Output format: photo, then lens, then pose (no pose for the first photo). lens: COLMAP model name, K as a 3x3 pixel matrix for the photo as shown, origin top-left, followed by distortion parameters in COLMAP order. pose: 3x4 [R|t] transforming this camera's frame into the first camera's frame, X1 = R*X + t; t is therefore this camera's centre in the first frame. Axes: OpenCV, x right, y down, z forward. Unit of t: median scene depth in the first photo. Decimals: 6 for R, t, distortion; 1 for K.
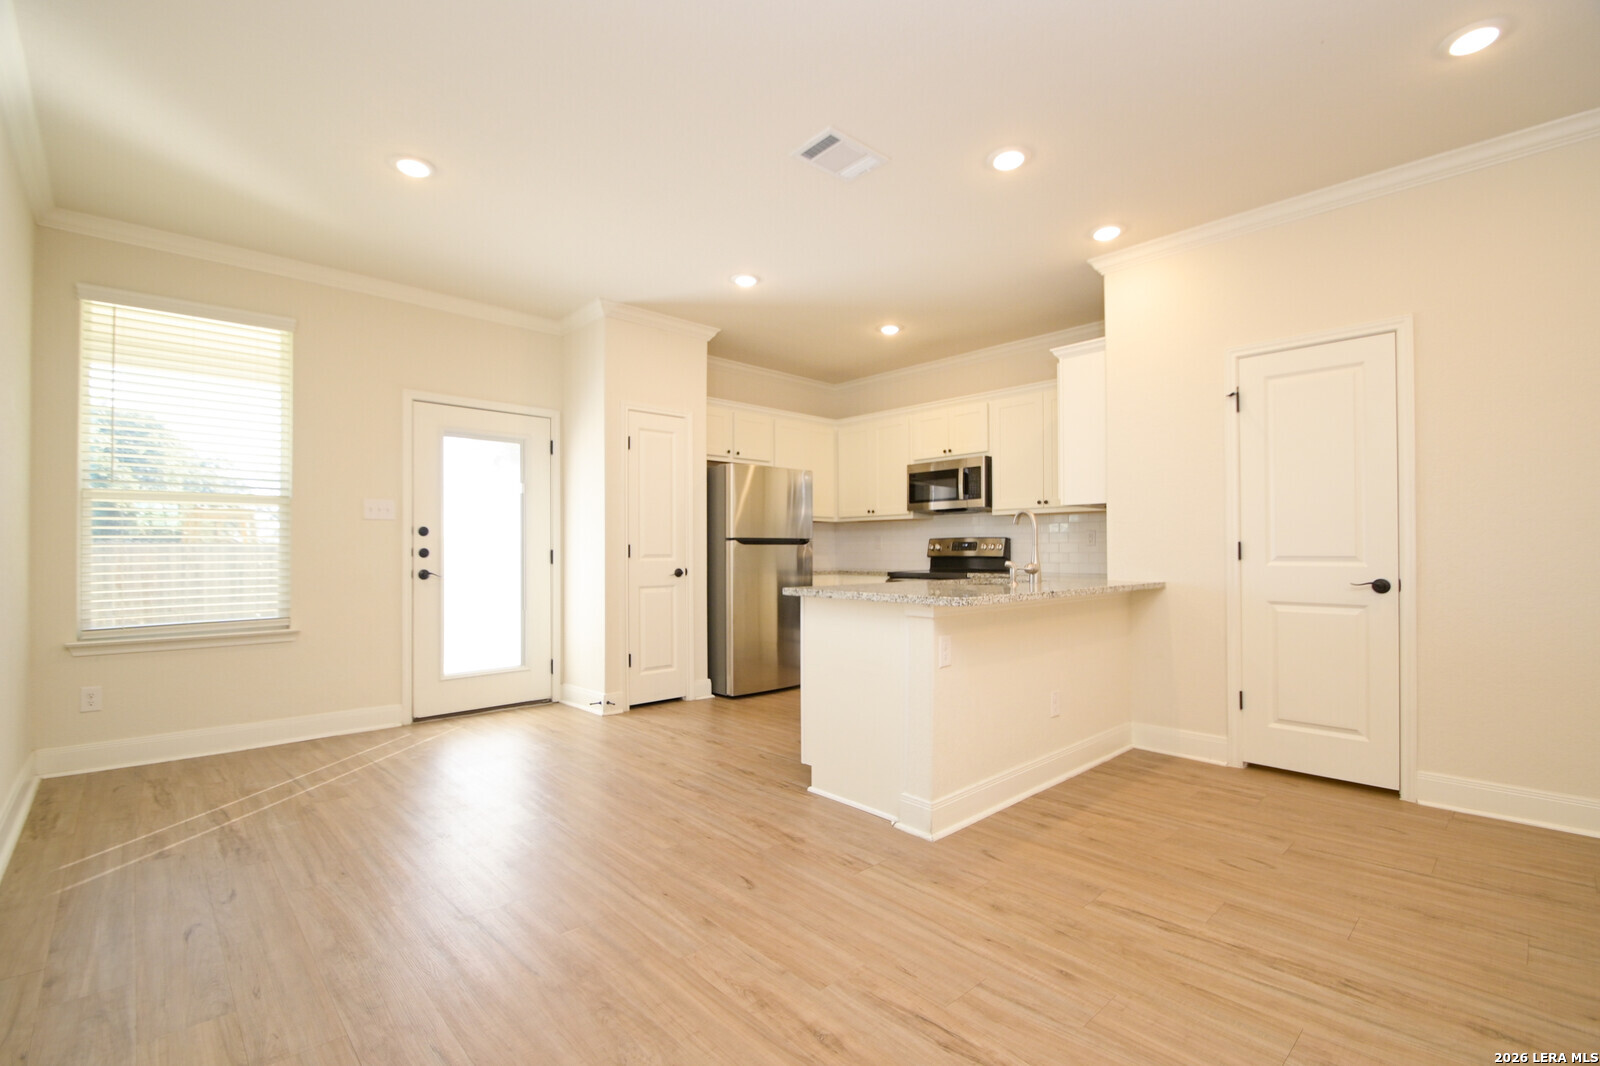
lens RADIAL K [[701.6, 0, 798.3], [0, 701.6, 542.9], [0, 0, 1]] dist [0.003158, -0.001079]
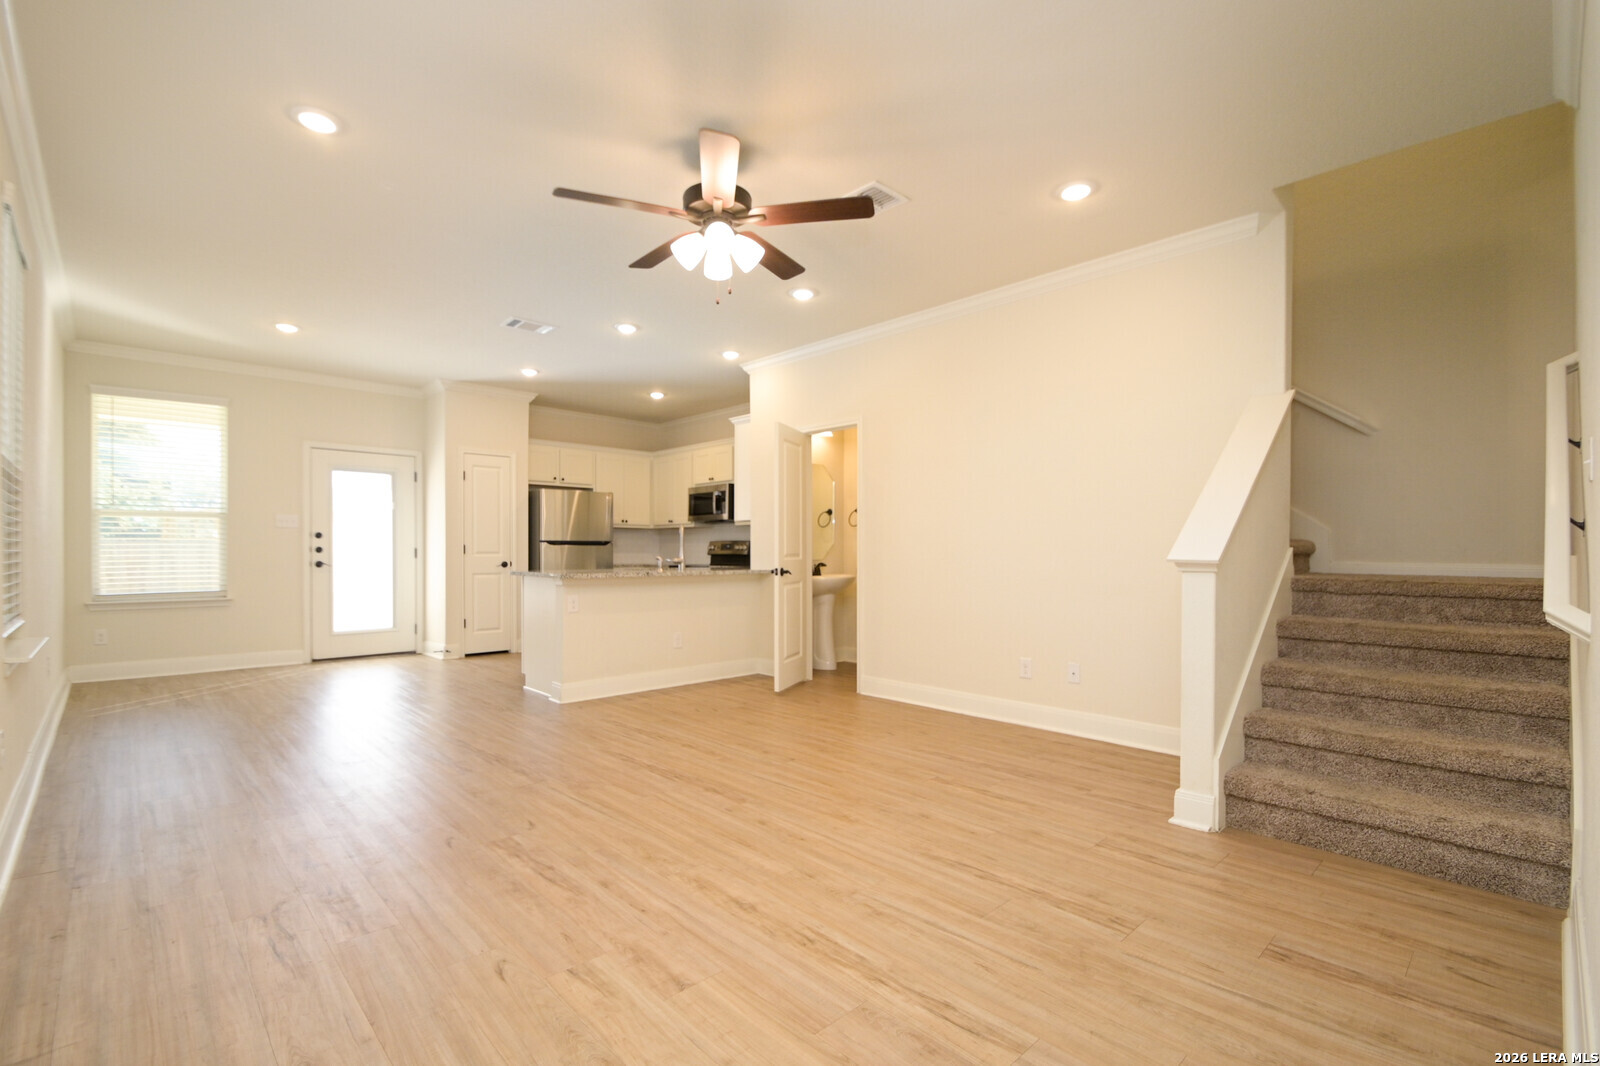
lens RADIAL K [[701.6, 0, 790.6], [0, 701.6, 552.7], [0, 0, 1]] dist [0.003158, -0.001079]
pose [[0.999939, 0.004758, 0.009989, 0.435802], [-0.004891, 0.999899, 0.013357, -0.004223], [-0.009924, -0.013405, 0.999861, -0.485129]]
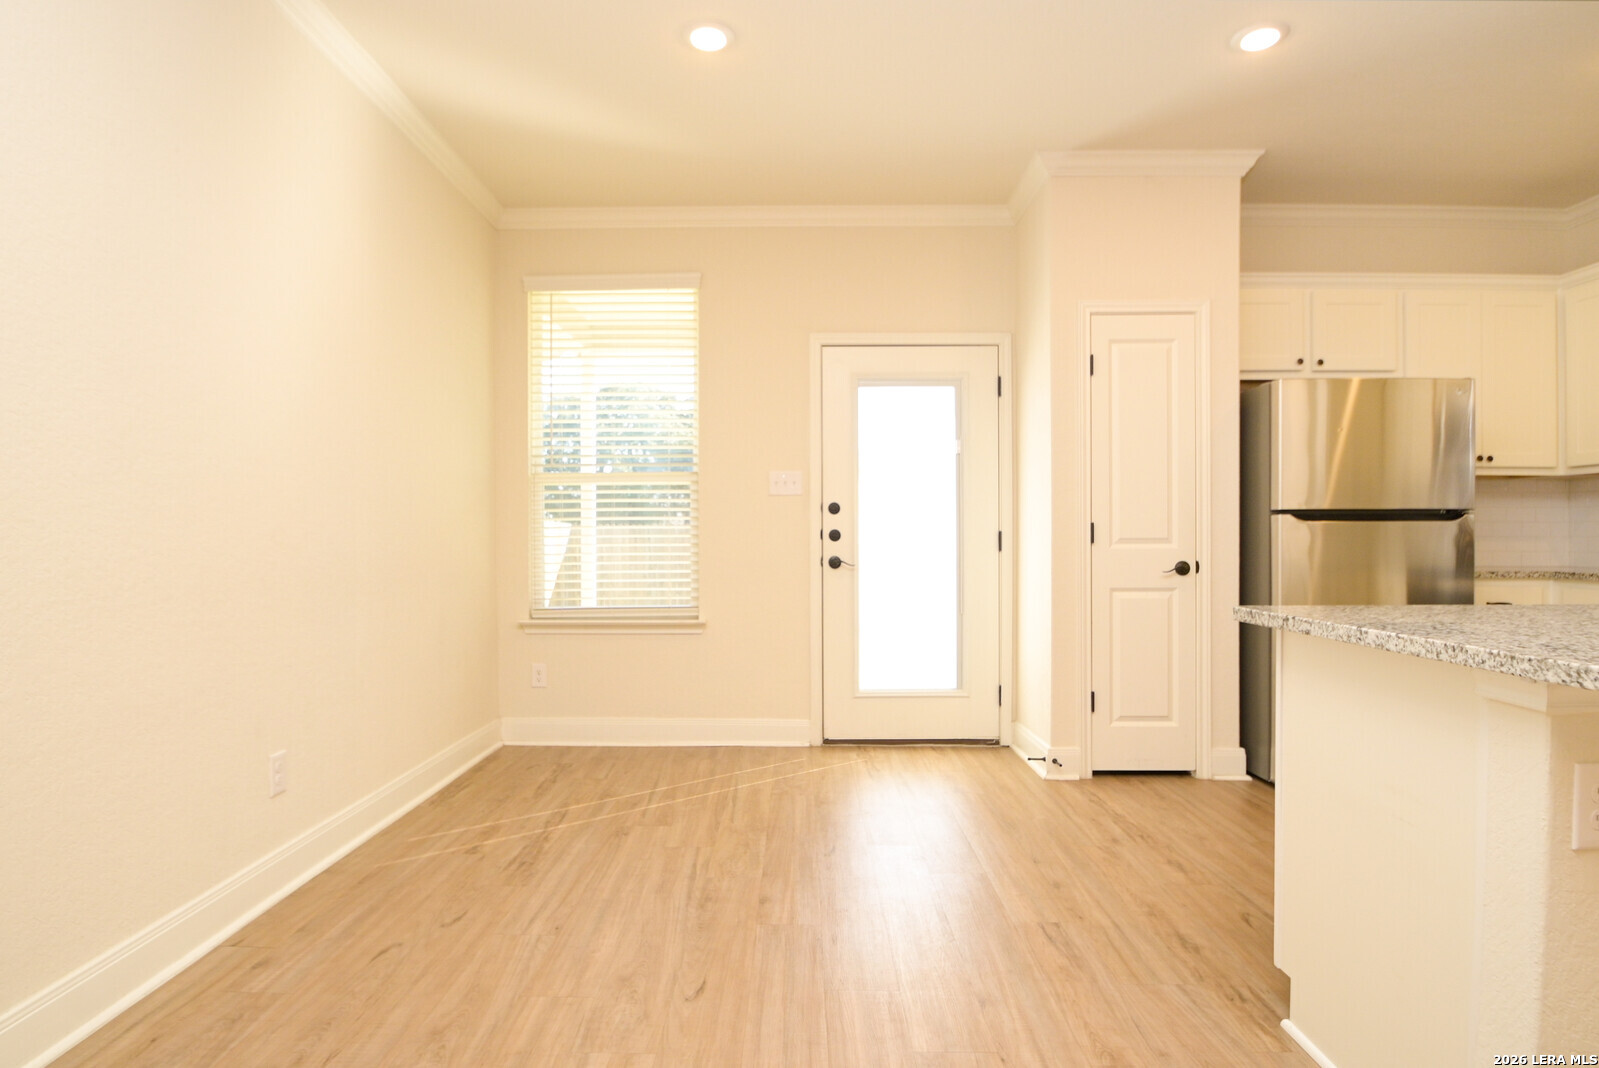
lens RADIAL K [[889.2, 0, 798.1], [0, 889.2, 540.8], [0, 0, 1]] dist [-0.005265, 0.001684]
pose [[0.727560, 0.005239, -0.686024, 0.126522], [0.008042, 0.999837, 0.016165, 0.003351], [0.685997, -0.017278, 0.727399, 0.221572]]
